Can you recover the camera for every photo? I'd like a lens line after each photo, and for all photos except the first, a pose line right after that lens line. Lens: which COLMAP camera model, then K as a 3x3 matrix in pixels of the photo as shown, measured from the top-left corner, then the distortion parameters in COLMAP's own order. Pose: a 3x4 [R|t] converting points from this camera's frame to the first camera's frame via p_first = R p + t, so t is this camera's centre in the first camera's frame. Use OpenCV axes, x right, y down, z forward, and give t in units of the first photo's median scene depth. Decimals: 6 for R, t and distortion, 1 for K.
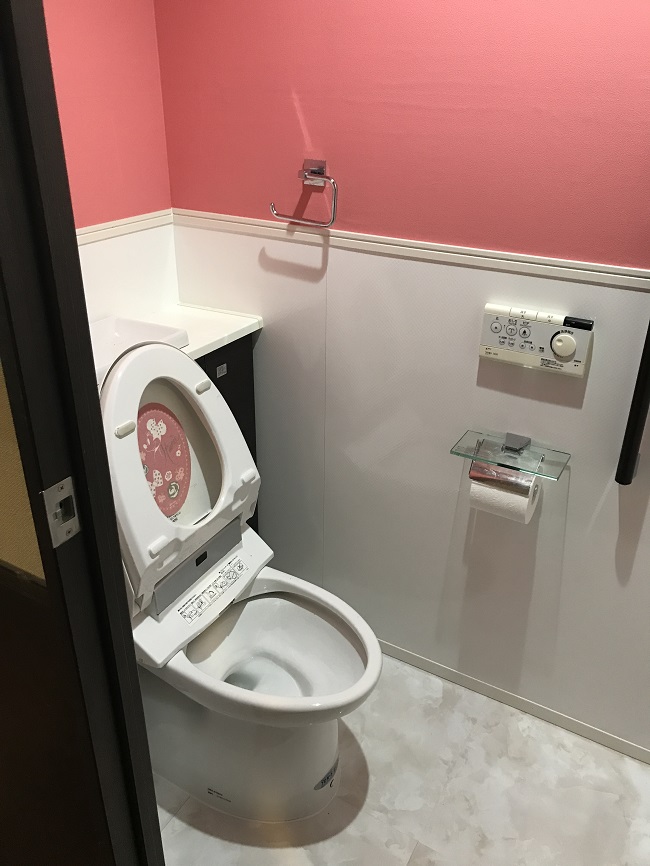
lens RADIAL K [[723.9, 0, 330.3], [0, 723.9, 435.2], [0, 0, 1]] dist [0.005541, -0.004793]
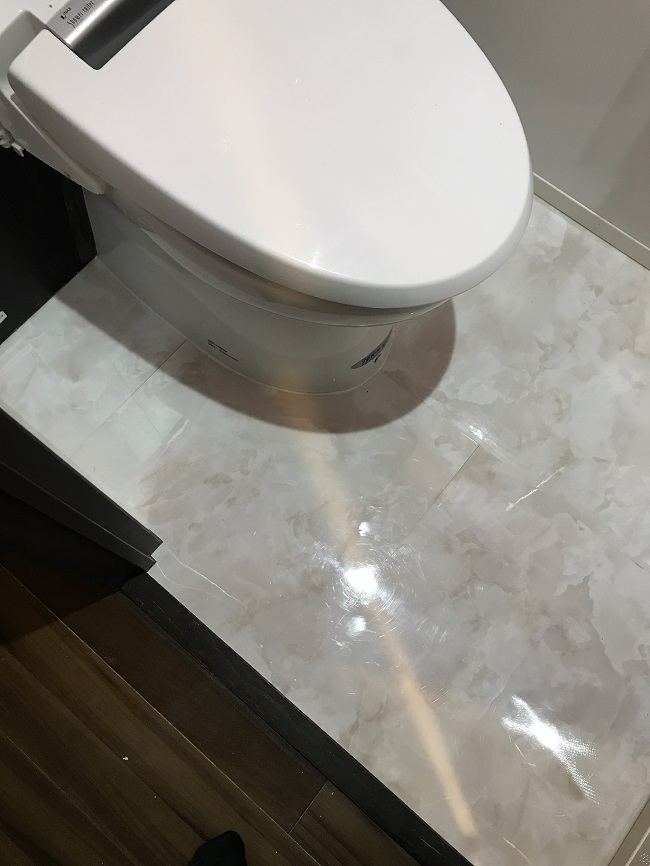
lens RADIAL K [[723.9, 0, 317.5], [0, 723.9, 434.1], [0, 0, 1]] dist [0.005541, -0.004793]
pose [[0.984105, 0.166180, -0.062616, 0.000898], [-0.079478, 0.727459, 0.681533, 0.052060], [0.158808, -0.665724, 0.729103, 0.423101]]
